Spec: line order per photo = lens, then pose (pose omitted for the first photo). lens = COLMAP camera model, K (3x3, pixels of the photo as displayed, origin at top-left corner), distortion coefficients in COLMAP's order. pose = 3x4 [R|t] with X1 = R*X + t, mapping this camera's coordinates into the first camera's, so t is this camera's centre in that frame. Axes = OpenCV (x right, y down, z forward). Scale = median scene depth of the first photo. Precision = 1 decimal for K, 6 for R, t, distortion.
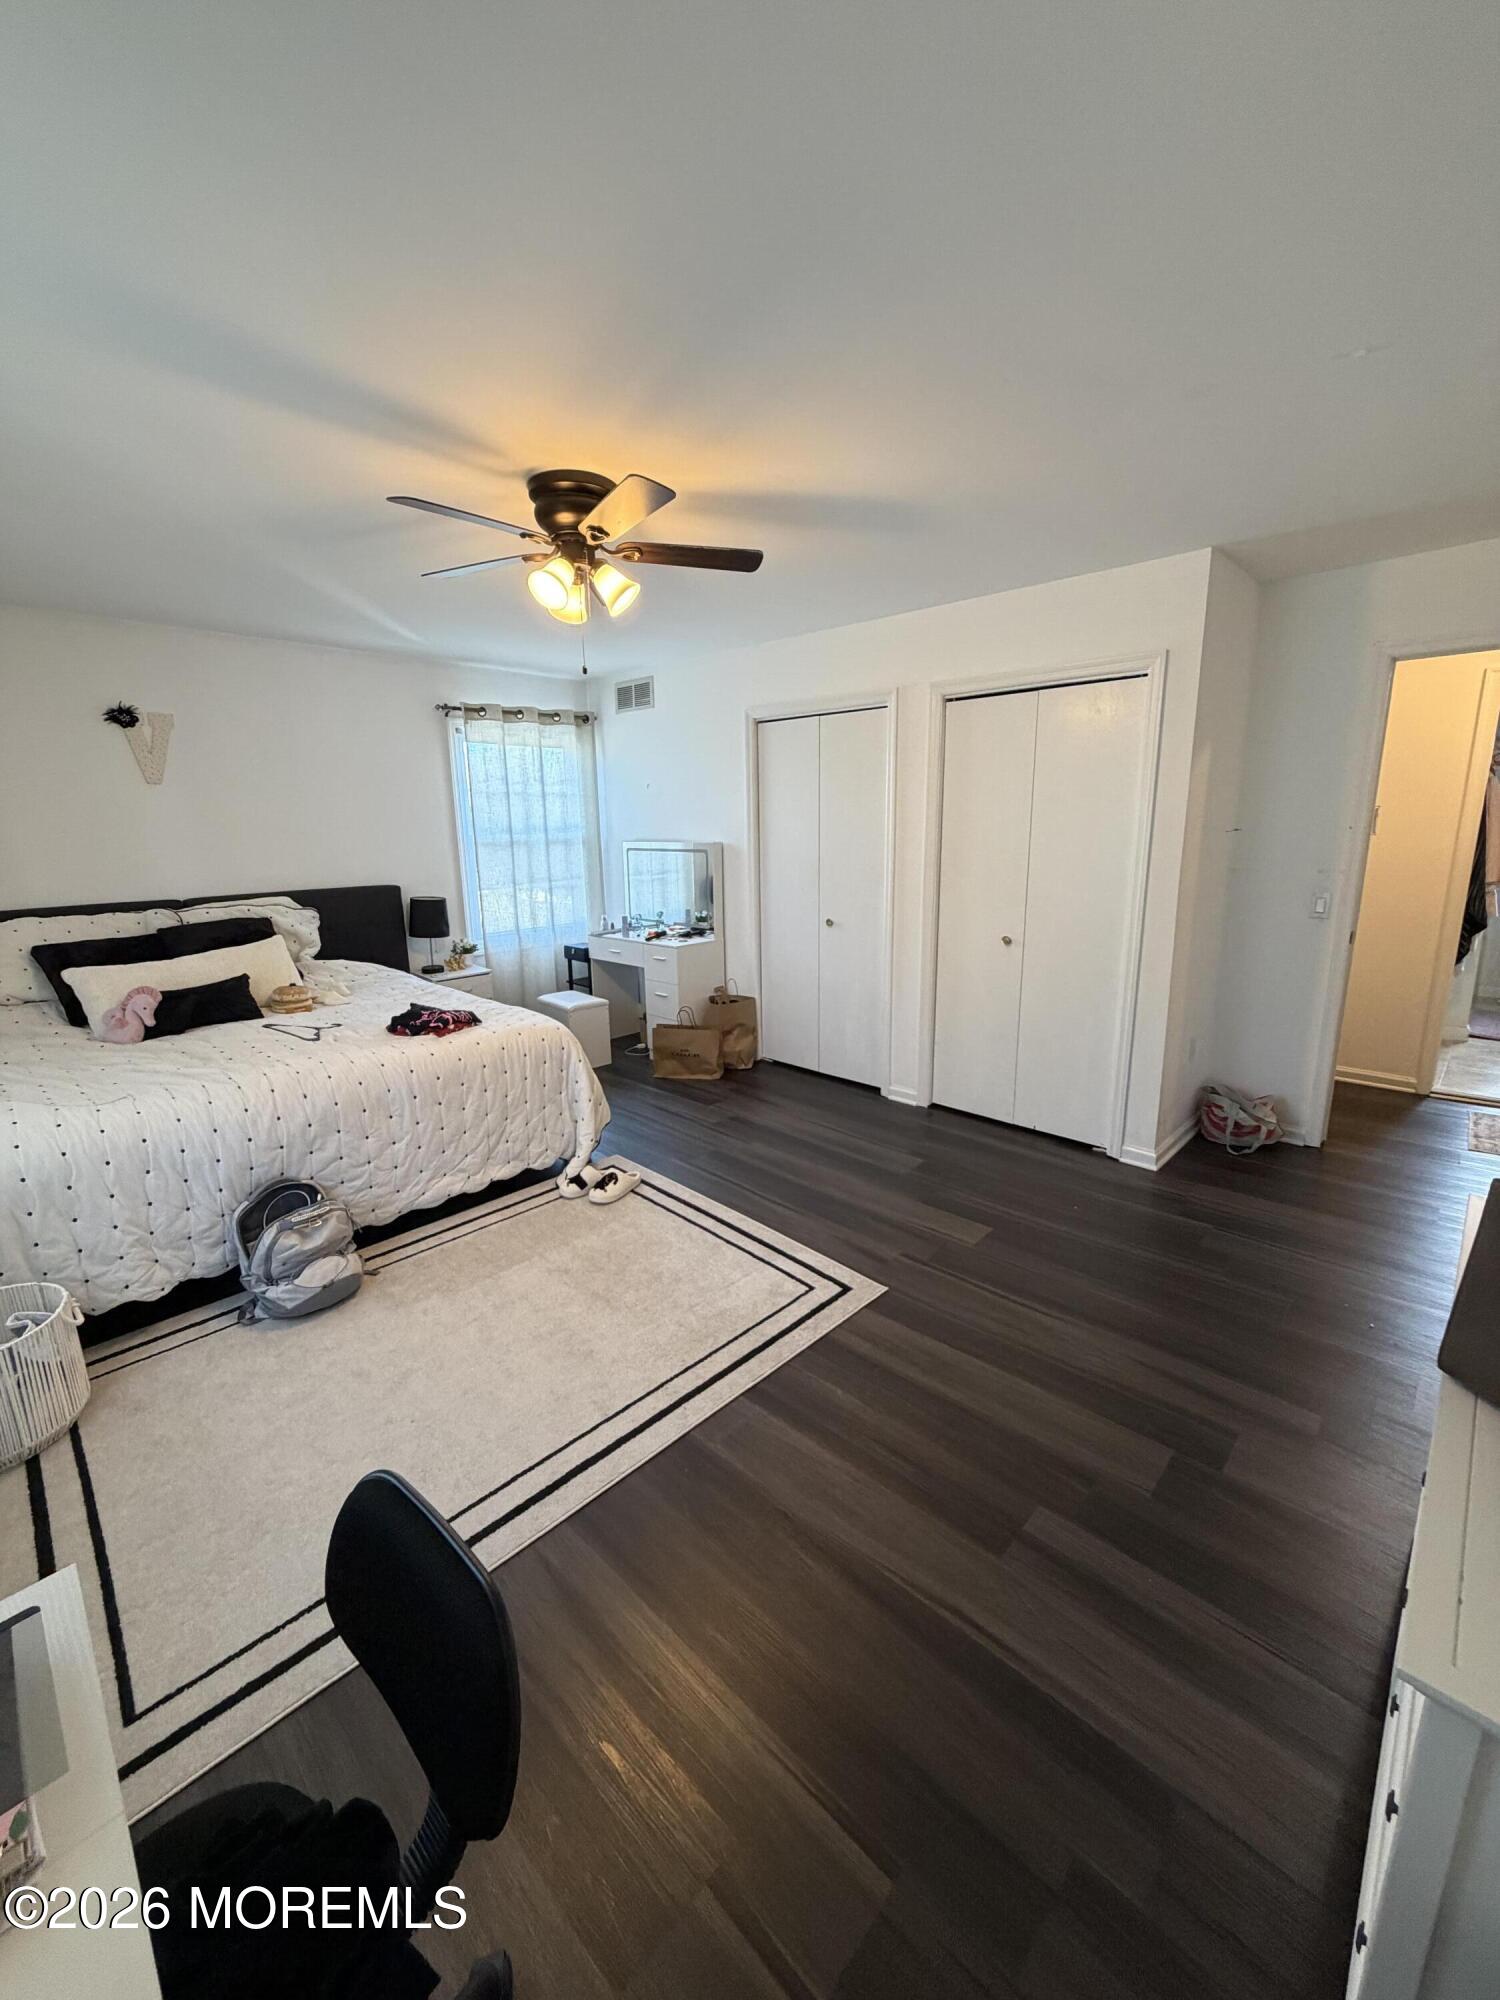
lens RADIAL K [[797.8, 0, 748.1], [0, 797.8, 998.9], [0, 0, 1]] dist [-0.000905, 0.000107]
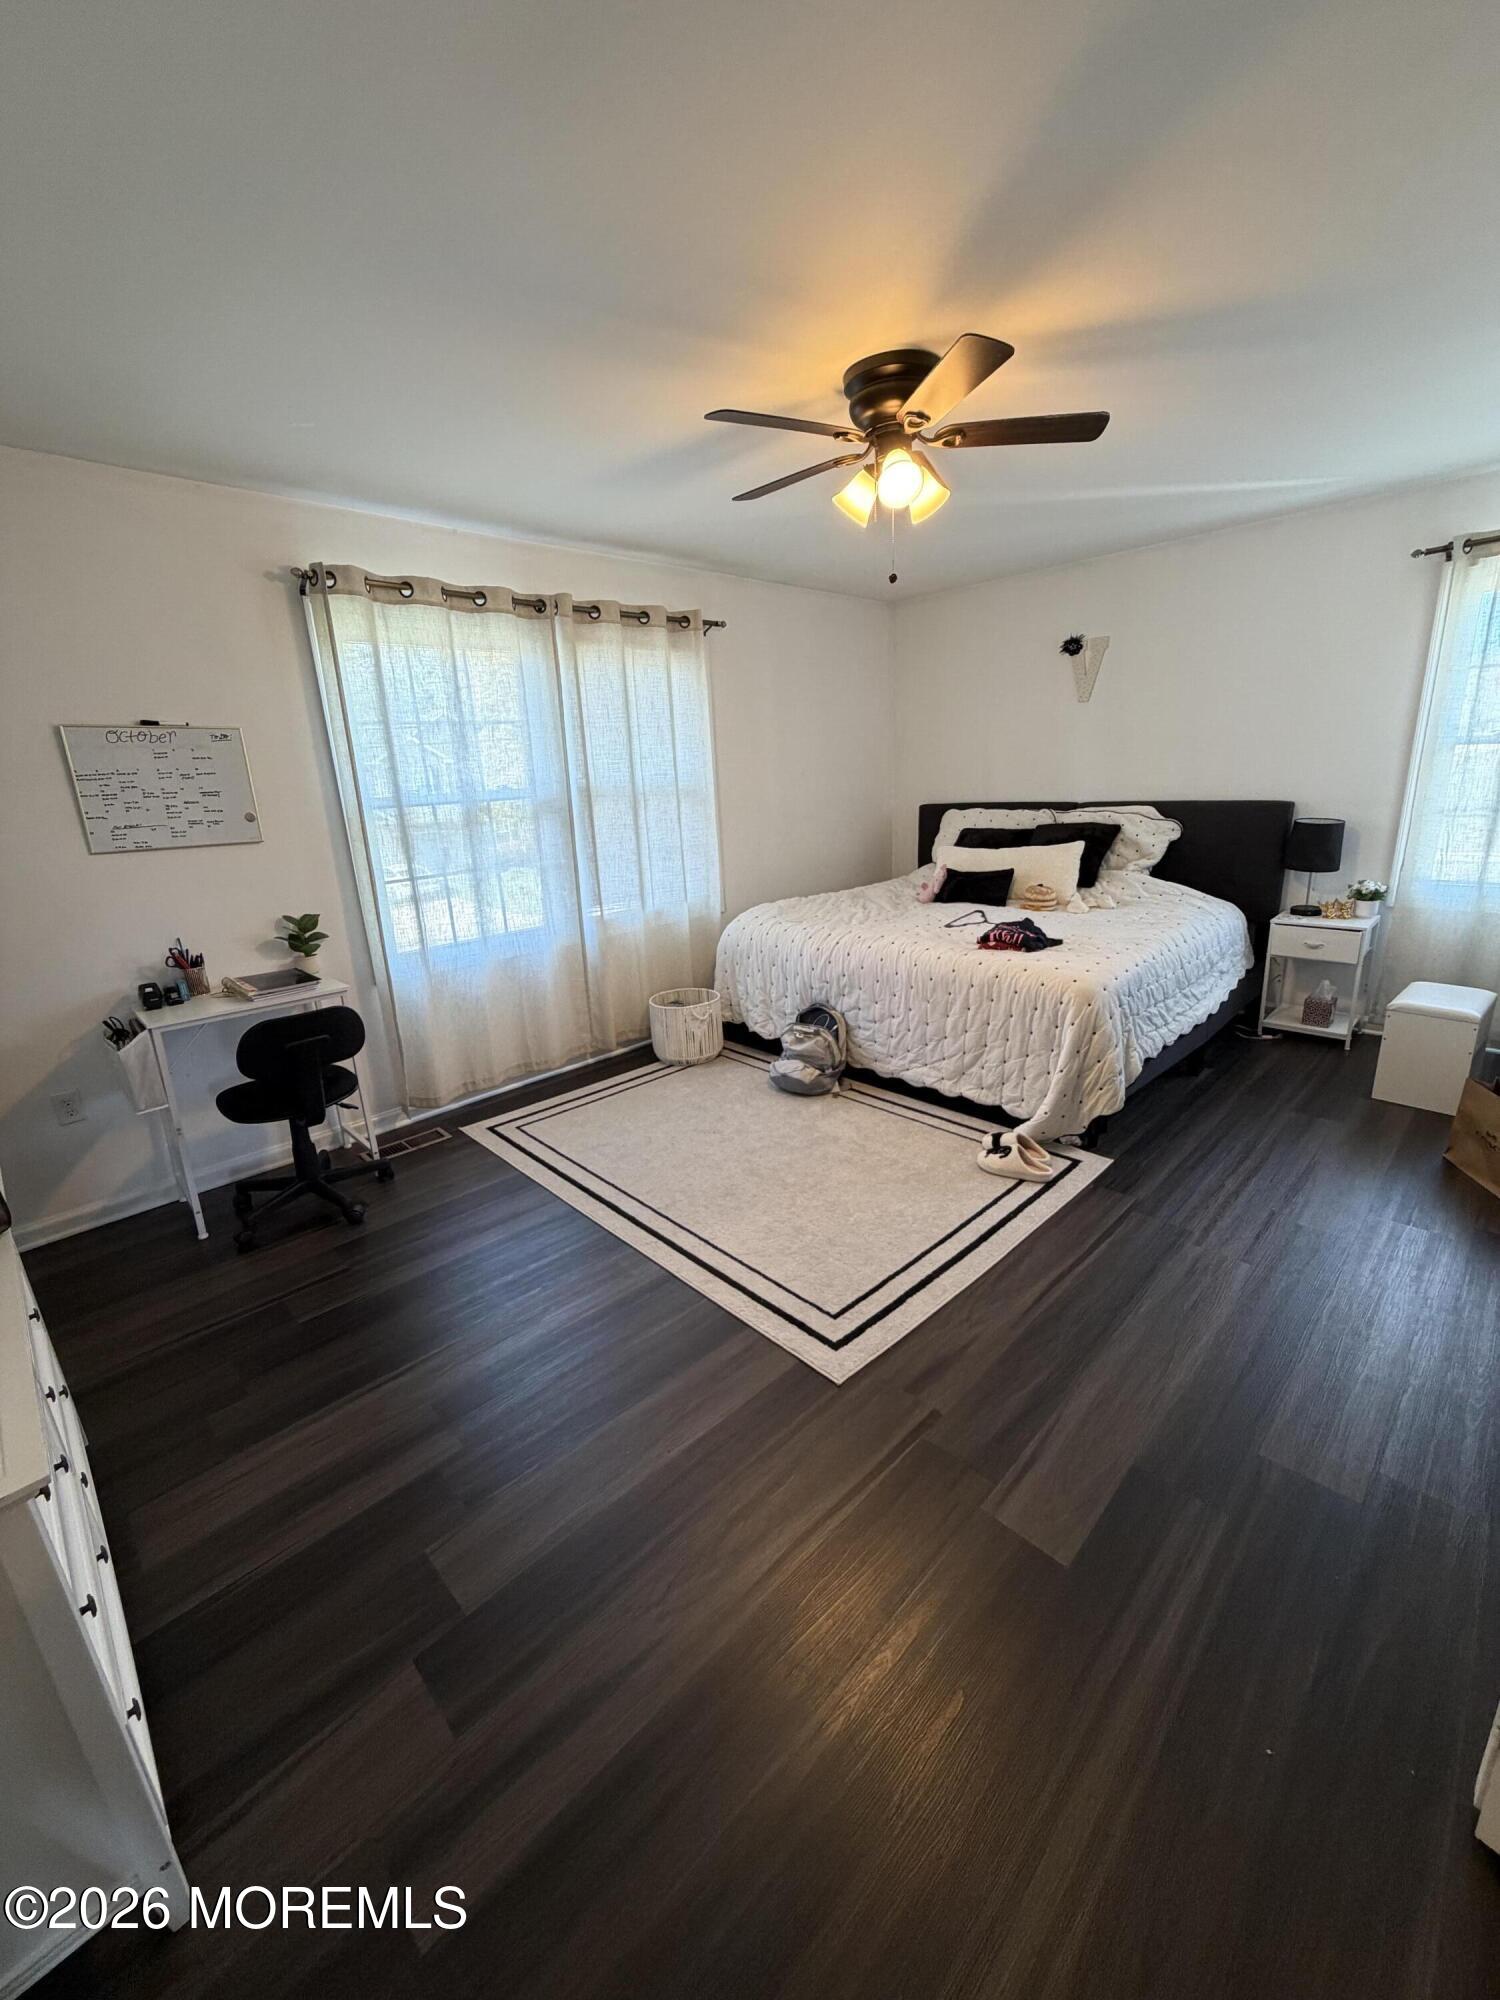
lens RADIAL K [[797.8, 0, 751.0], [0, 797.8, 998.6], [0, 0, 1]] dist [-0.000905, 0.000107]
pose [[-0.020342, 0.297705, -0.954441, 0.627734], [-0.169679, 0.939762, 0.296743, -0.148833], [0.985289, 0.167985, 0.031398, 0.666874]]
